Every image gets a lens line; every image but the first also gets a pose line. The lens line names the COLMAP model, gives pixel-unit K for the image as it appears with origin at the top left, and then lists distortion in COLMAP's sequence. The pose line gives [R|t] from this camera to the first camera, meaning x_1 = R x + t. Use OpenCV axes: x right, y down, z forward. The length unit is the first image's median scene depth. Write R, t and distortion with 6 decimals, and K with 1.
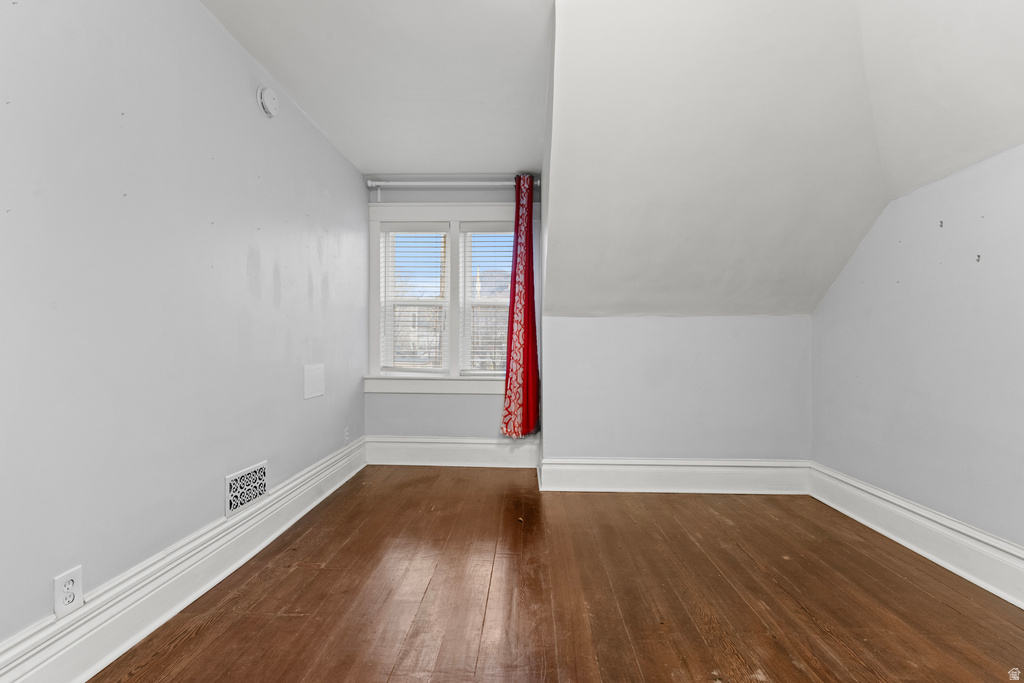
lens RADIAL K [[466.3, 0, 513.4], [0, 466.3, 350.4], [0, 0, 1]] dist [0.008902, -0.000345]
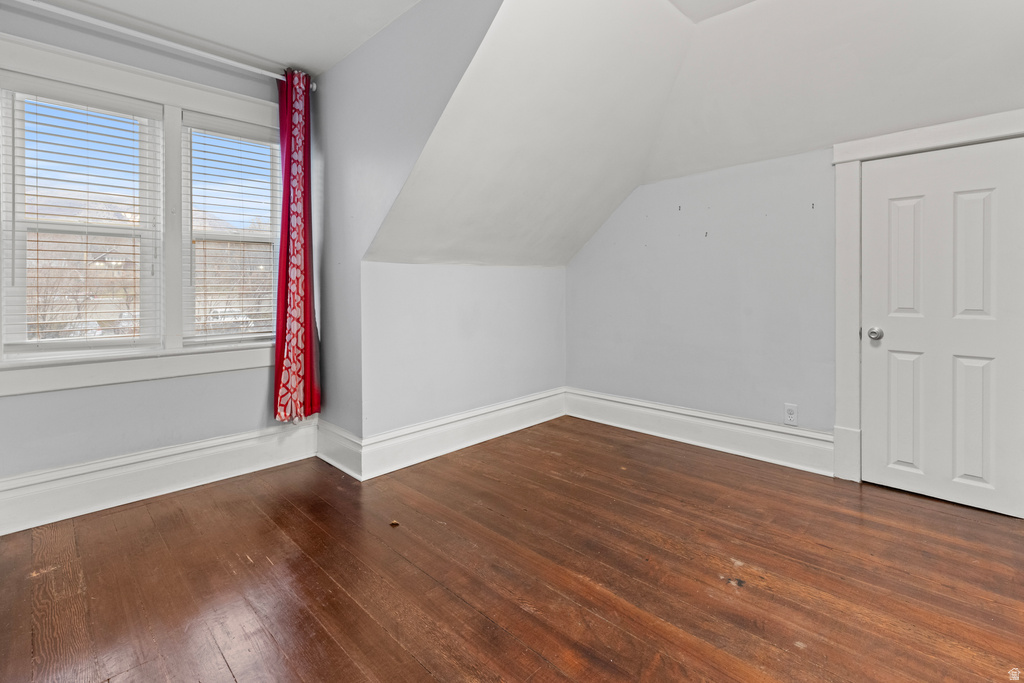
lens RADIAL K [[466.3, 0, 567.2], [0, 466.3, 293.5], [0, 0, 1]] dist [0.008902, -0.000345]
pose [[0.675579, -0.020117, 0.737013, -0.261578], [0.020484, 0.999754, 0.008512, -0.016034], [-0.737003, 0.009347, 0.675825, 0.185224]]
